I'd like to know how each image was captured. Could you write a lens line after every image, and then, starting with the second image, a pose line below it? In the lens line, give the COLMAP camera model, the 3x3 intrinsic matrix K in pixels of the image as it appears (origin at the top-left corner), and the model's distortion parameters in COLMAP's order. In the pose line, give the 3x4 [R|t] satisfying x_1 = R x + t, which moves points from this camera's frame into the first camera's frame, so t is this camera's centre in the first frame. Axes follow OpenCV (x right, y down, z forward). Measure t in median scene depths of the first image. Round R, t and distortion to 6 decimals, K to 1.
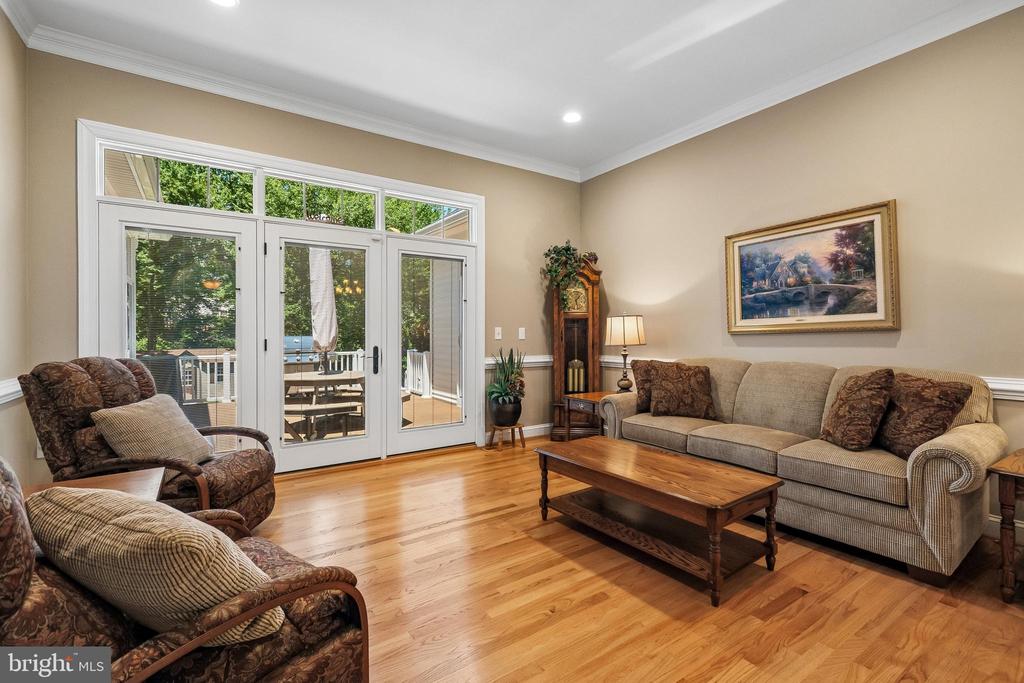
lens RADIAL K [[460.1, 0, 509.9], [0, 460.1, 334.4], [0, 0, 1]] dist [0.009622, -0.003421]
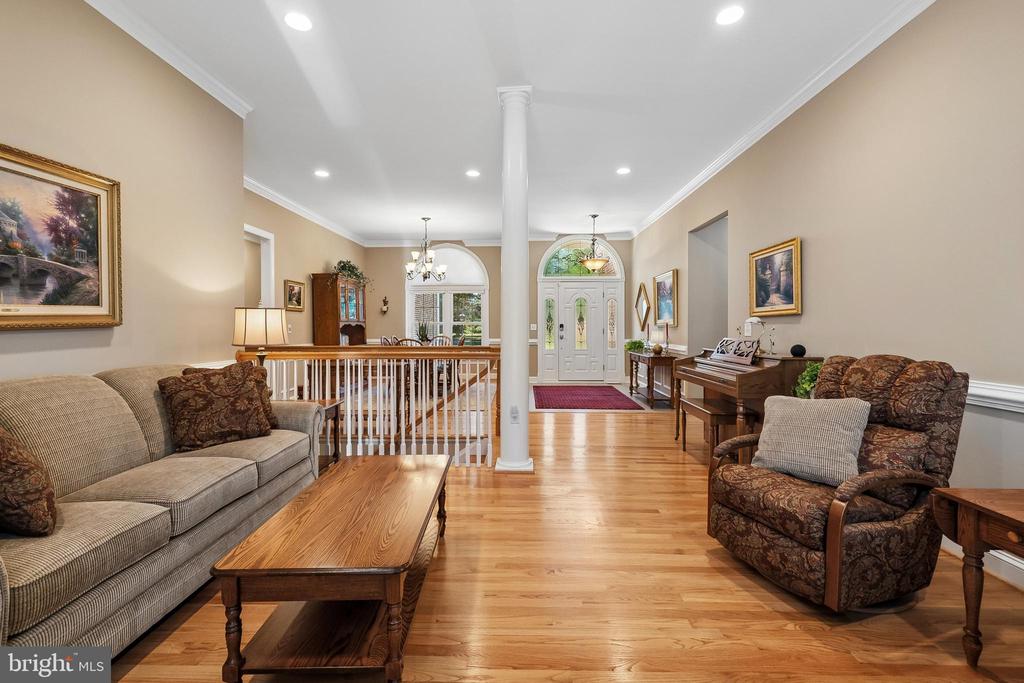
lens RADIAL K [[460.1, 0, 511.3], [0, 460.1, 331.7], [0, 0, 1]] dist [0.009622, -0.003421]
pose [[-0.818754, -0.005979, 0.574113, -0.281378], [0.001598, 0.999918, 0.012692, -0.009211], [-0.574142, 0.011309, -0.818678, 1.170449]]
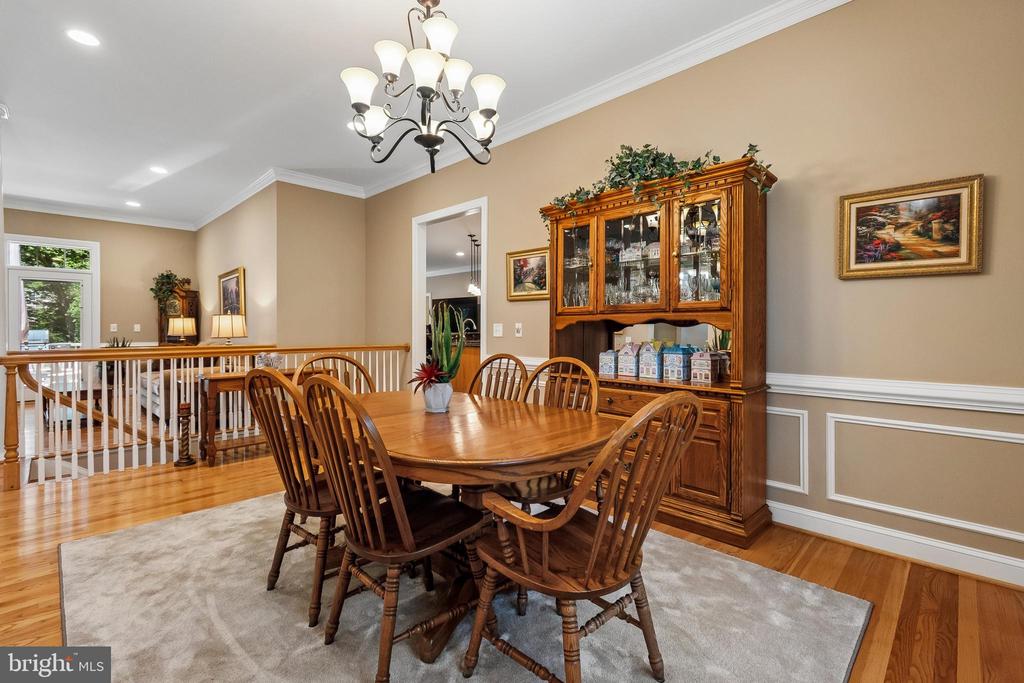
lens RADIAL K [[460.1, 0, 503.0], [0, 460.1, 328.9], [0, 0, 1]] dist [0.009622, -0.003421]
pose [[0.980502, 0.000287, 0.196508, 1.452525], [-0.000441, 1.000000, 0.000740, -0.001288], [-0.196508, -0.000812, 0.980502, -1.234770]]
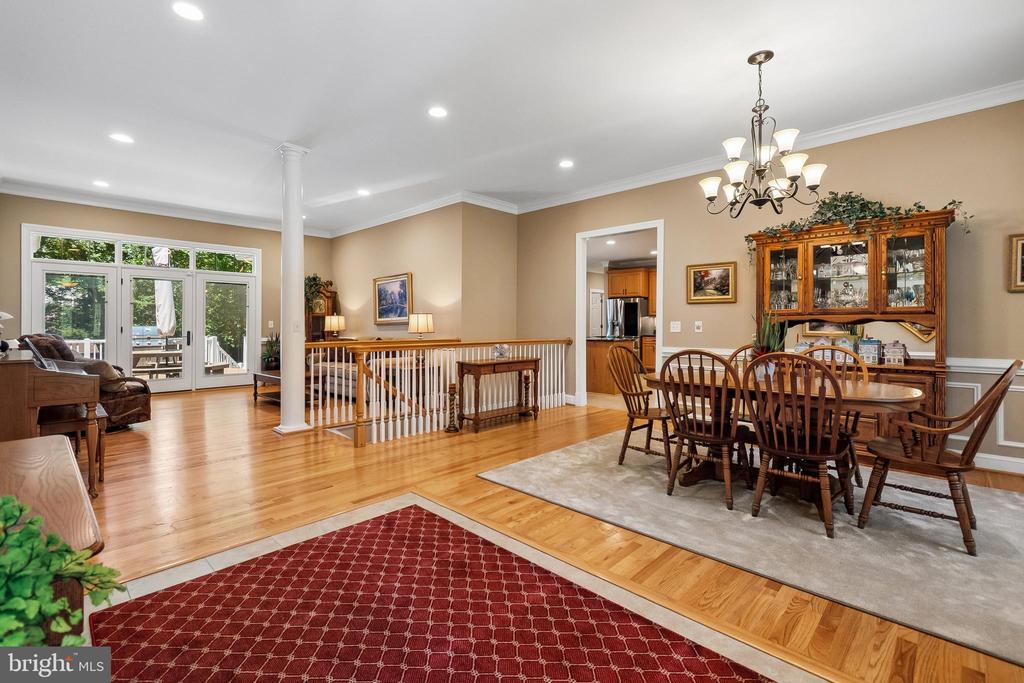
lens RADIAL K [[460.1, 0, 506.8], [0, 460.1, 322.5], [0, 0, 1]] dist [0.009622, -0.003421]
pose [[0.977858, 0.003193, 0.209246, 0.742131], [-0.001940, 0.999979, -0.006193, -0.001019], [-0.209262, 0.005650, 0.977843, -1.427722]]
